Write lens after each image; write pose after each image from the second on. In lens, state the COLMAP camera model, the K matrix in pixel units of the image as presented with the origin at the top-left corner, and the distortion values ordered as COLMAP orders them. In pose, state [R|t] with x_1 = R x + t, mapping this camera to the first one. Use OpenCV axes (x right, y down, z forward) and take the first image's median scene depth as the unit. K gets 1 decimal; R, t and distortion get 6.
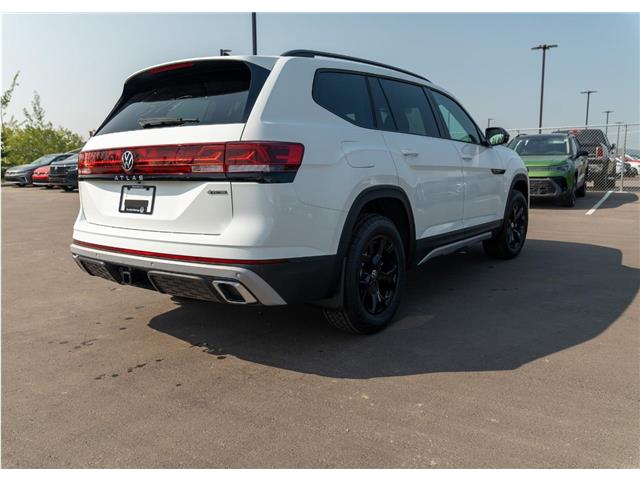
lens RADIAL K [[555.4, 0, 320.0], [0, 555.4, 240.0], [0, 0, 1]] dist [0.000218, 0.004618]
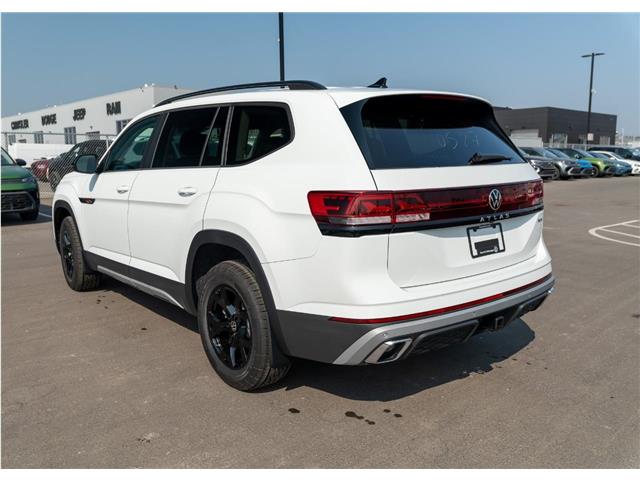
lens RADIAL K [[555.4, 0, 320.0], [0, 555.4, 240.0], [0, 0, 1]] dist [0.000218, 0.004618]
pose [[0.201832, -0.138280, 0.969610, -1.316281], [0.137304, 0.984202, 0.111780, -0.219489], [-0.969748, 0.110571, 0.217630, 1.085617]]
